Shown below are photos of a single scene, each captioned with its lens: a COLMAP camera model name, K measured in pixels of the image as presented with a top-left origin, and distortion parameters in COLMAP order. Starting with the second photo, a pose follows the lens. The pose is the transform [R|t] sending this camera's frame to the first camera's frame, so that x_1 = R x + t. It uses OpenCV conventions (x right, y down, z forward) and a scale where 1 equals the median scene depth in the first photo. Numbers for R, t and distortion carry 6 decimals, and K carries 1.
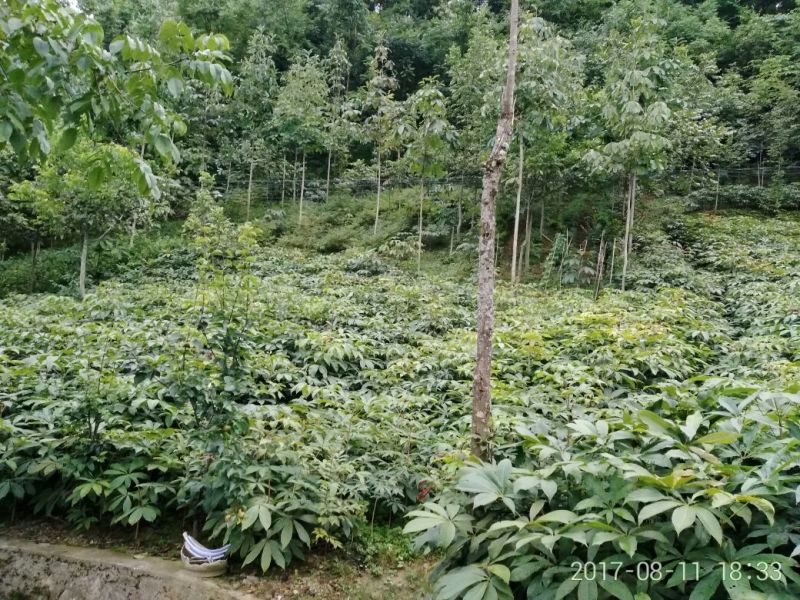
lens RADIAL K [[616.0, 0, 400.0], [0, 616.0, 300.0], [0, 0, 1]] dist [0.020710, -0.033574]
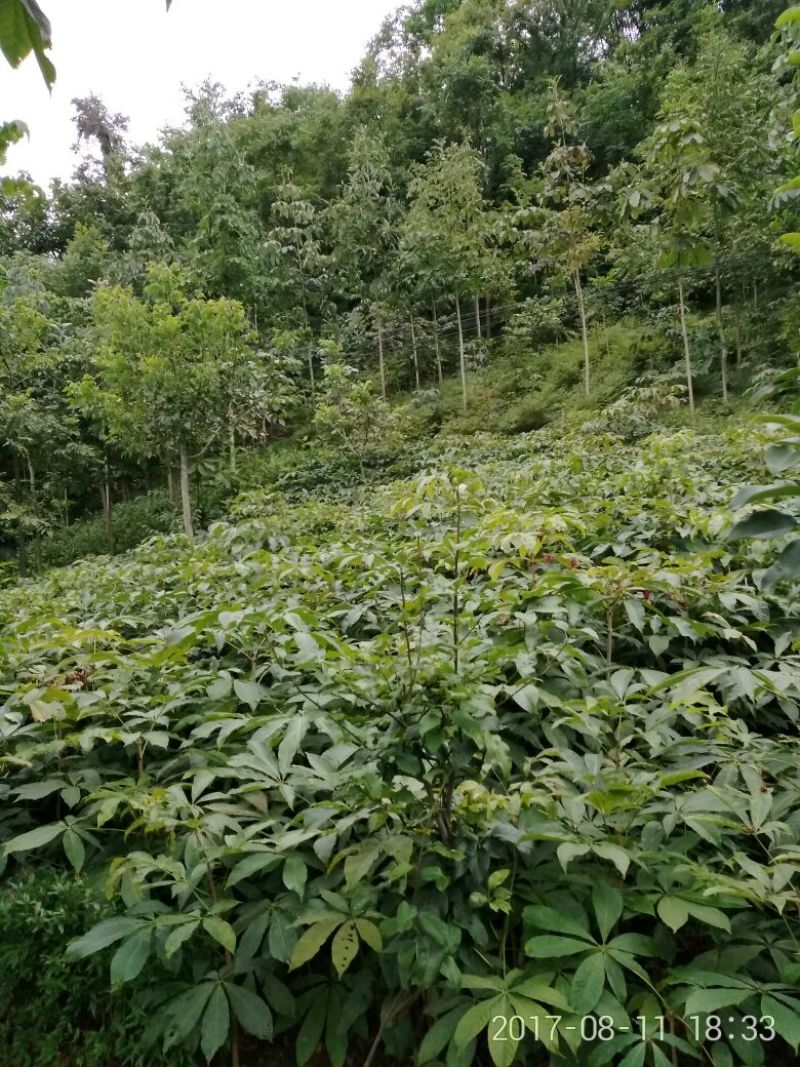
lens RADIAL K [[821.6, 0, 400.0], [0, 821.6, 533.5], [0, 0, 1]] dist [0.020710, -0.033574]
pose [[0.971662, -0.148520, -0.183888, -0.080529], [0.148131, 0.988839, -0.015930, 0.015503], [0.184201, -0.011761, 0.982818, 0.112955]]
